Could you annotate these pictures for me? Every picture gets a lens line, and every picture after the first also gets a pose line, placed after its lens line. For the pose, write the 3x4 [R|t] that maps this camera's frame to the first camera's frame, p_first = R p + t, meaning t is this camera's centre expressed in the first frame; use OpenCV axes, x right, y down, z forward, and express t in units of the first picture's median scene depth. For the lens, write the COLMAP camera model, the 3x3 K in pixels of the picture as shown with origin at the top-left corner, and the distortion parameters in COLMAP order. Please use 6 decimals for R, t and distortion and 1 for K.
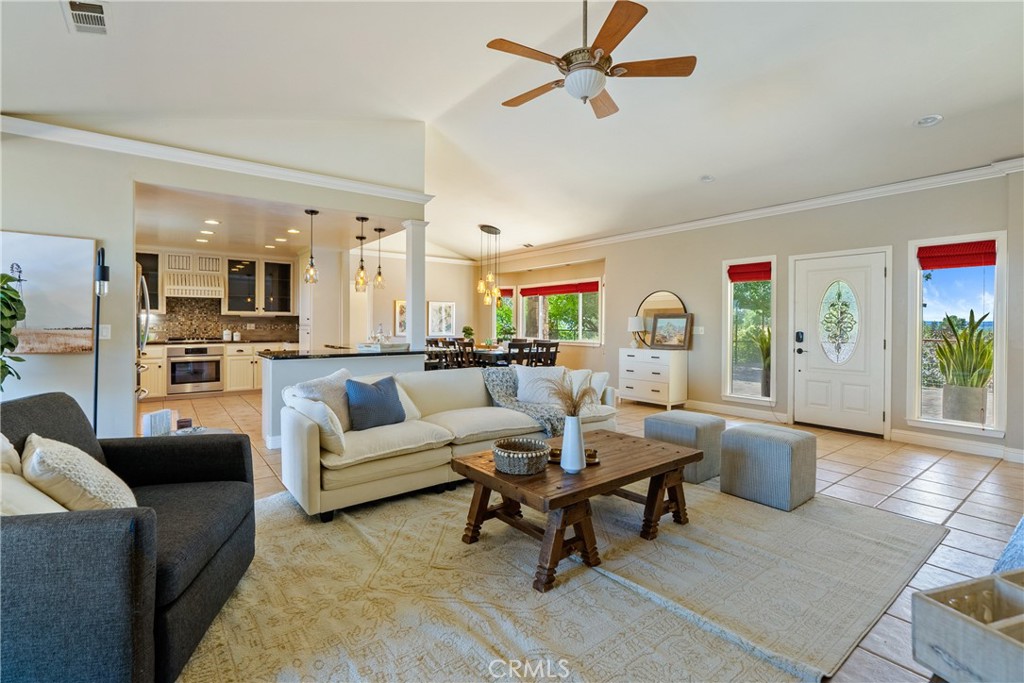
lens RADIAL K [[464.0, 0, 512.3], [0, 464.0, 331.5], [0, 0, 1]] dist [-0.004260, 0.001781]
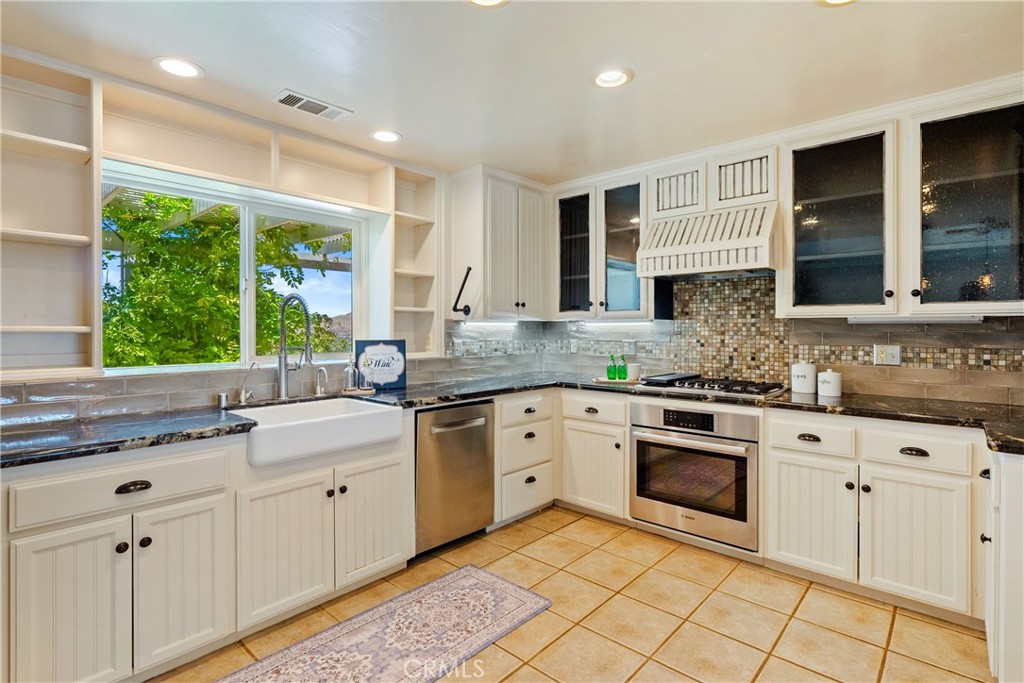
lens RADIAL K [[499.7, 0, 514.7], [0, 499.7, 333.1], [0, 0, 1]] dist [-0.002190, -0.000373]
pose [[0.199033, 0.007835, -0.979961, -0.298168], [-0.016394, 0.999855, 0.004665, -0.023277], [0.979856, 0.015137, 0.199133, 0.720082]]
